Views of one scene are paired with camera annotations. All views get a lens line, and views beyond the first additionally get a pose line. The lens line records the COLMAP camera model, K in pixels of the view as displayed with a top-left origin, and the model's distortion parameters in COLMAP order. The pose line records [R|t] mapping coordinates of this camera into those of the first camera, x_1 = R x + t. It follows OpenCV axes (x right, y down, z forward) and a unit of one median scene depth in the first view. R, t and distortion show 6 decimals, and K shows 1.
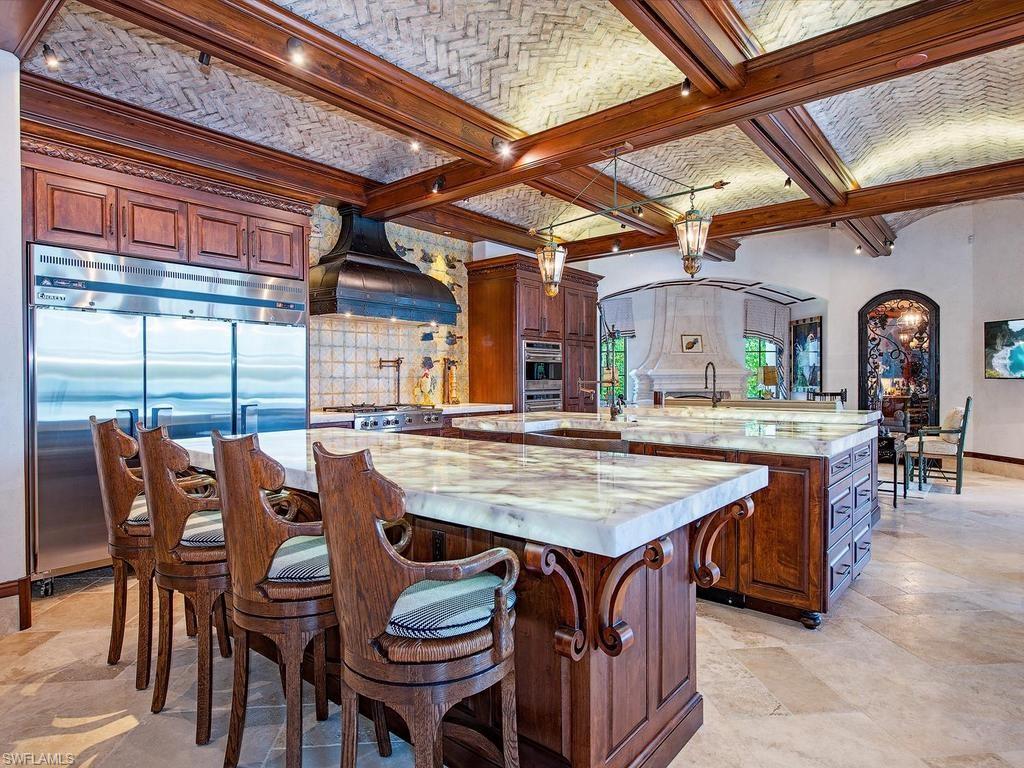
lens RADIAL K [[582.2, 0, 512.0], [0, 582.2, 384.0], [0, 0, 1]] dist [0.003126, 0.000461]
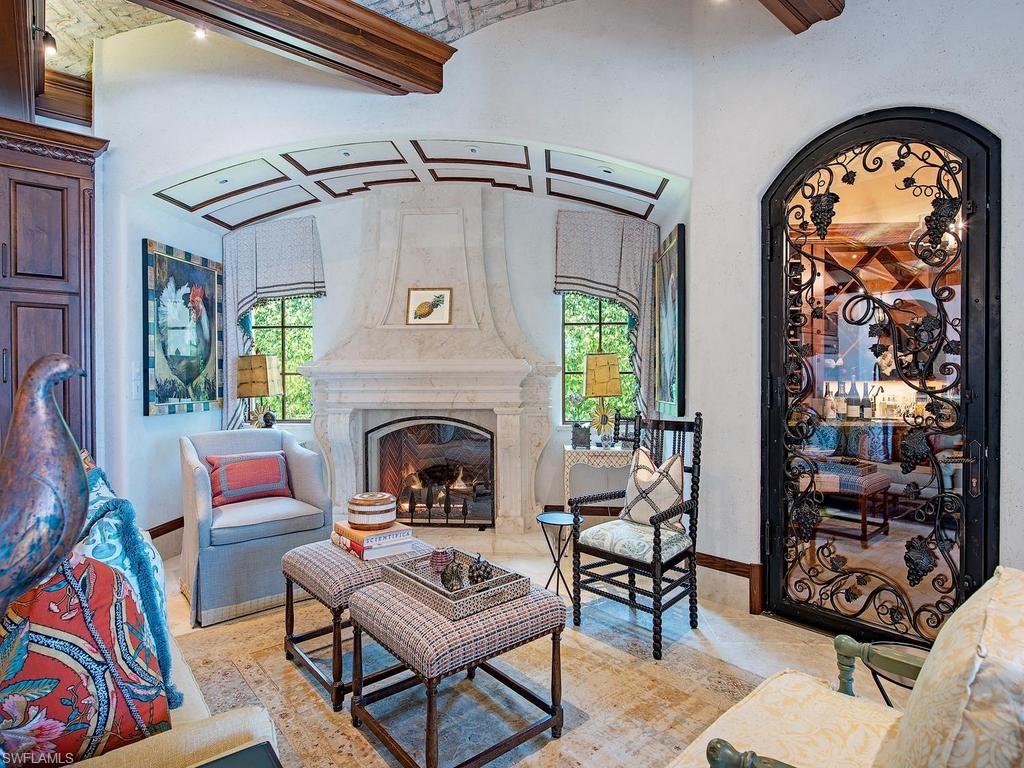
lens RADIAL K [[555.4, 0, 512.0], [0, 555.4, 384.0], [0, 0, 1]] dist [0.000033, -0.000103]
pose [[0.983821, 0.004661, -0.179095, 0.453425], [-0.005513, 0.999976, -0.004263, -0.005049], [0.179071, 0.005181, 0.983822, 0.568763]]
